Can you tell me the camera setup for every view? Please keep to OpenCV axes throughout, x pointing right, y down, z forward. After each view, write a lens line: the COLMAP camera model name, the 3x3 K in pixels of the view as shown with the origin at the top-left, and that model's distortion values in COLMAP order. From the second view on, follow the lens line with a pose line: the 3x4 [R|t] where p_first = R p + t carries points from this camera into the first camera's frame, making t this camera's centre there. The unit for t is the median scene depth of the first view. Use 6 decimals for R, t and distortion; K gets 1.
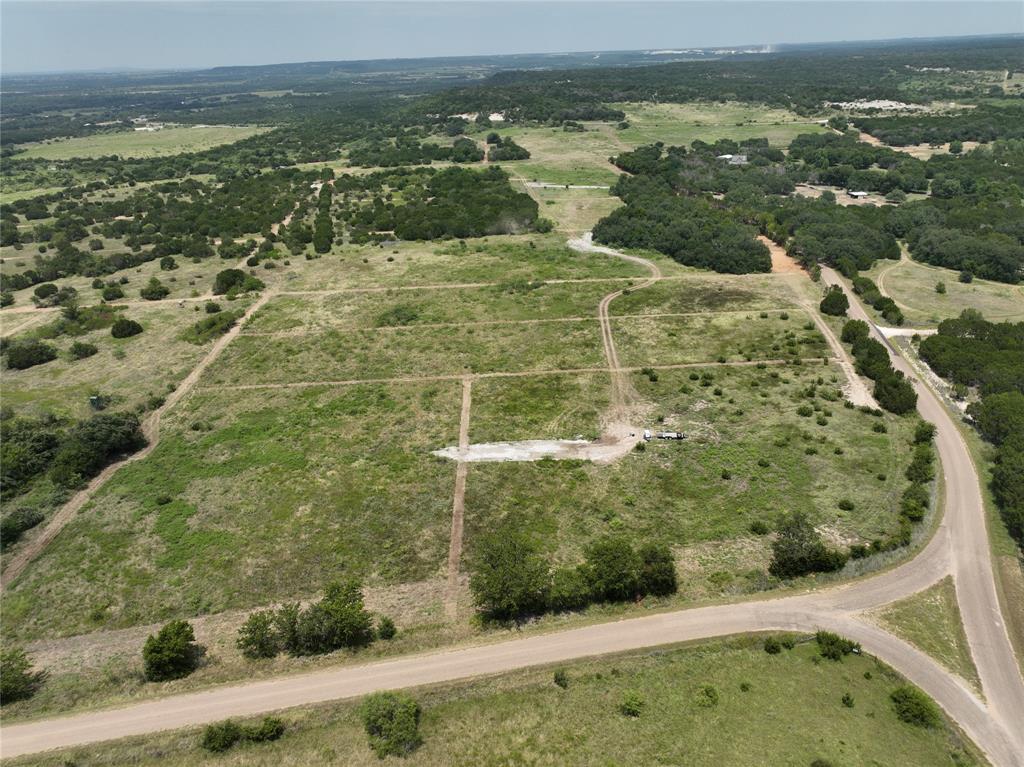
lens RADIAL K [[717.6, 0, 523.3], [0, 717.6, 388.5], [0, 0, 1]] dist [-0.007337, 0.024650]
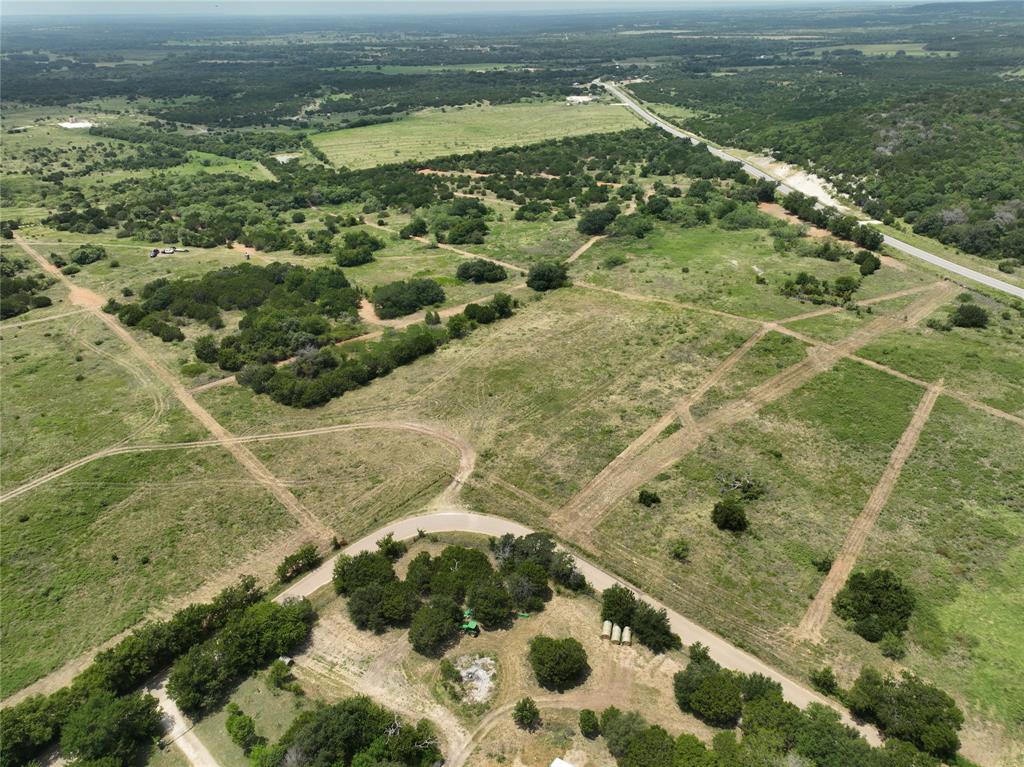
lens RADIAL K [[717.6, 0, 513.9], [0, 717.6, 390.6], [0, 0, 1]] dist [-0.007337, 0.024650]
pose [[0.636201, 0.382771, -0.669877, 0.245447], [-0.330600, 0.919751, 0.211570, -0.338928], [0.697103, 0.086861, 0.711690, 0.620078]]
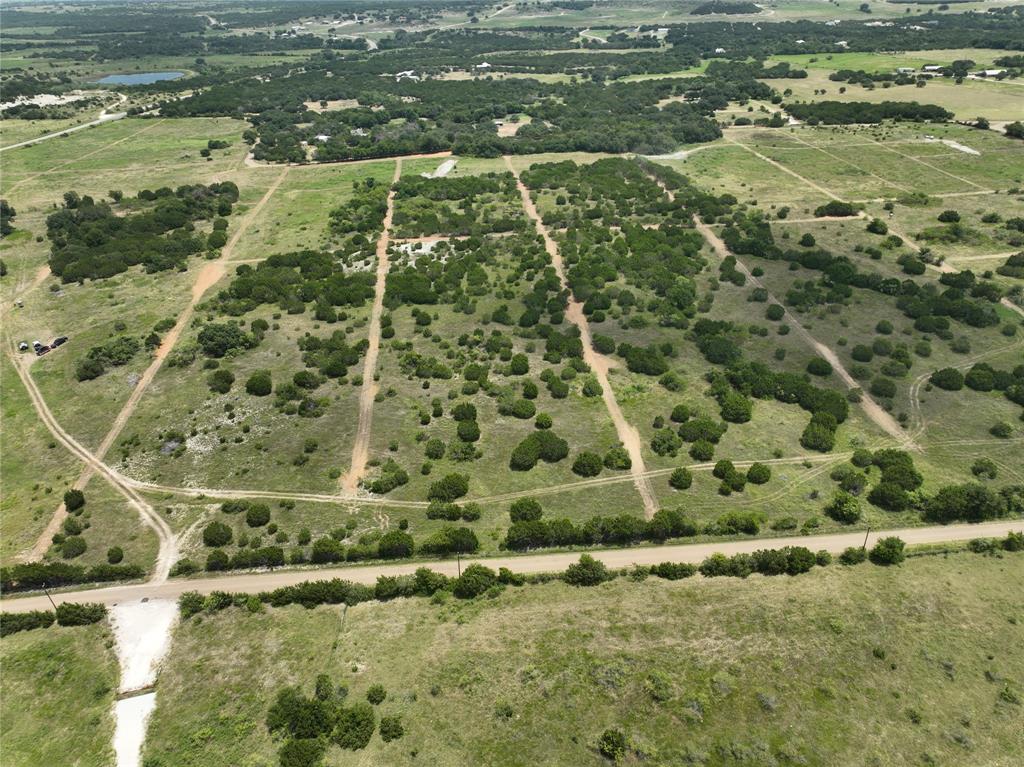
lens RADIAL K [[717.6, 0, 513.7], [0, 717.6, 390.5], [0, 0, 1]] dist [-0.007337, 0.024650]
pose [[-0.069714, -0.476529, 0.876391, -0.613209], [0.462624, 0.762901, 0.451620, -0.279584], [-0.883809, 0.436924, 0.167269, 0.533086]]
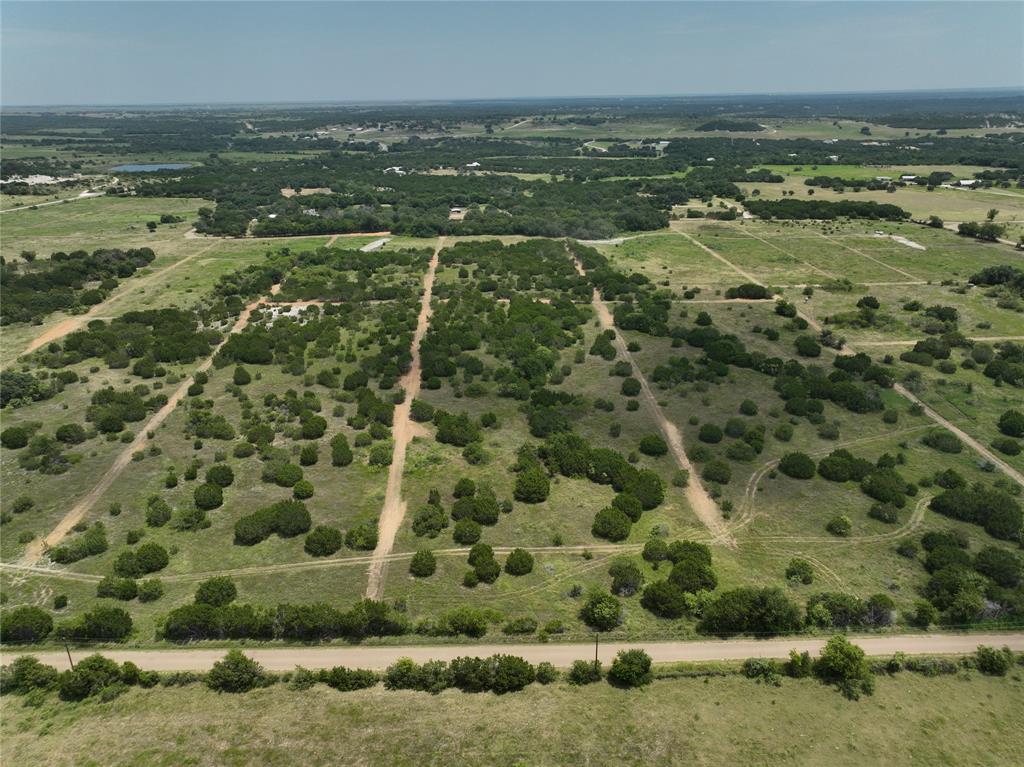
lens RADIAL K [[717.6, 0, 512.1], [0, 717.6, 390.1], [0, 0, 1]] dist [-0.007337, 0.024650]
pose [[-0.016775, -0.349921, 0.936629, -0.587262], [0.439927, 0.838631, 0.321188, -0.212654], [-0.897877, 0.417437, 0.139872, 0.465466]]
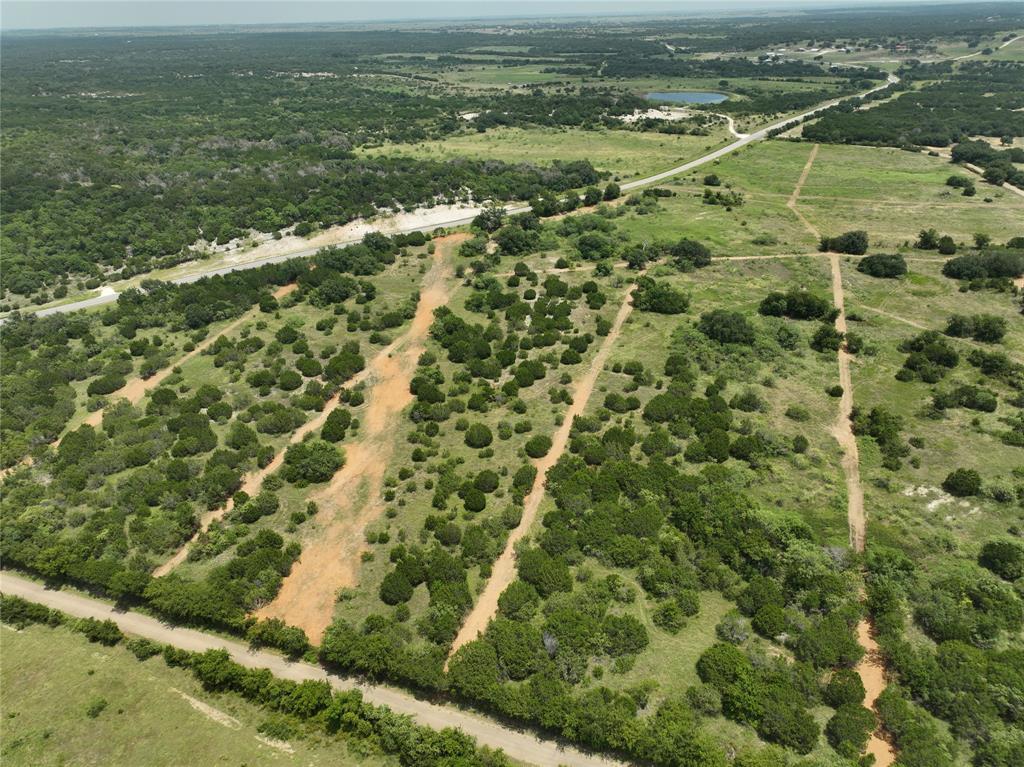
lens RADIAL K [[717.6, 0, 513.2], [0, 717.6, 386.1], [0, 0, 1]] dist [-0.007337, 0.024650]
pose [[0.355167, -0.411865, 0.839180, -0.557956], [0.410870, 0.875127, 0.255614, -0.449261], [-0.839668, 0.254008, 0.480039, 0.898008]]
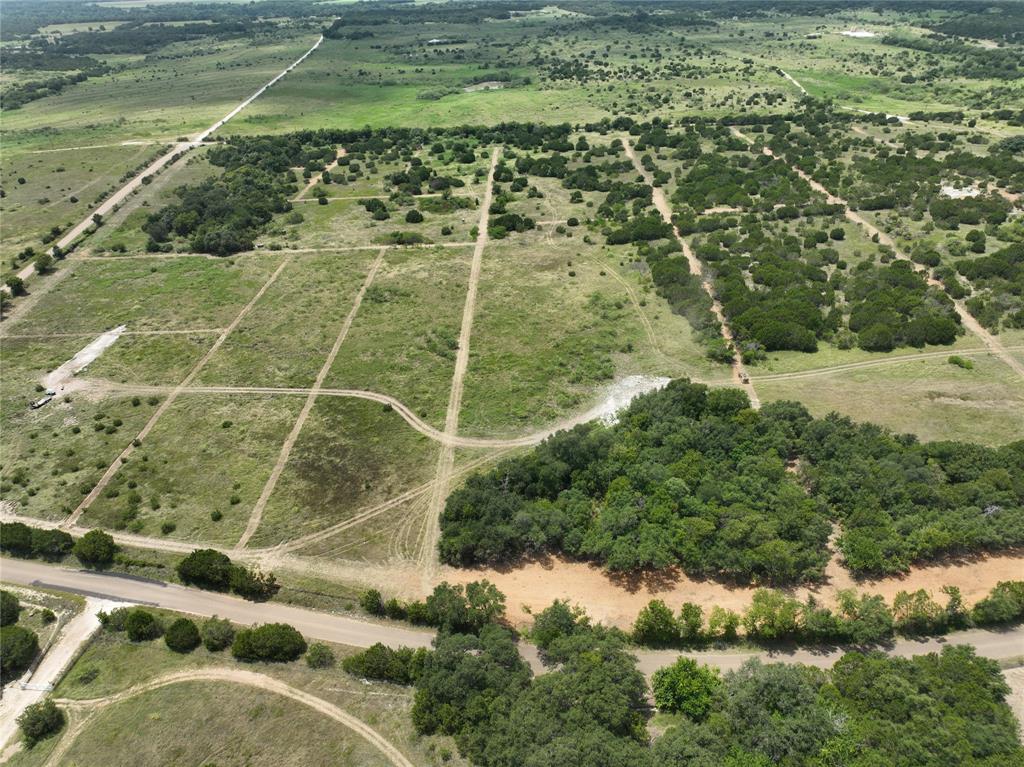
lens RADIAL K [[717.6, 0, 515.5], [0, 717.6, 381.9], [0, 0, 1]] dist [-0.007337, 0.024650]
pose [[-0.045481, 0.553276, -0.831755, 0.265883], [-0.385452, 0.758420, 0.525572, -0.213580], [0.921606, 0.344505, 0.178768, 0.328319]]
